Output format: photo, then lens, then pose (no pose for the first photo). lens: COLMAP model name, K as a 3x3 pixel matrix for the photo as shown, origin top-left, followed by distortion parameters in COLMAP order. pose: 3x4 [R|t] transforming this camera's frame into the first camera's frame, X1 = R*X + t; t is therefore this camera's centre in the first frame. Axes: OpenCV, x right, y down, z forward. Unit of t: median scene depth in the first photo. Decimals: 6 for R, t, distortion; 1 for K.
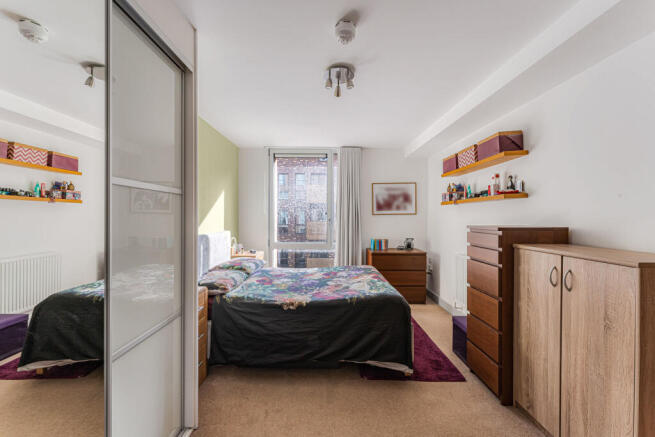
lens RADIAL K [[253.1, 0, 327.5], [0, 253.1, 218.5], [0, 0, 1]] dist [-0.019652, -0.000072]
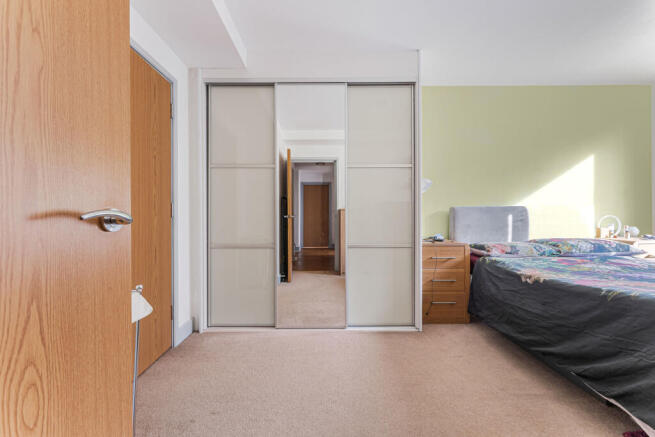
lens RADIAL K [[253.1, 0, 327.5], [0, 253.1, 218.5], [0, 0, 1]] dist [-0.019652, -0.000072]
pose [[0.023767, 0.007341, -0.999691, 0.667561], [0.003870, 0.999965, 0.007435, 0.142652], [0.999710, -0.004046, 0.023738, 0.329211]]
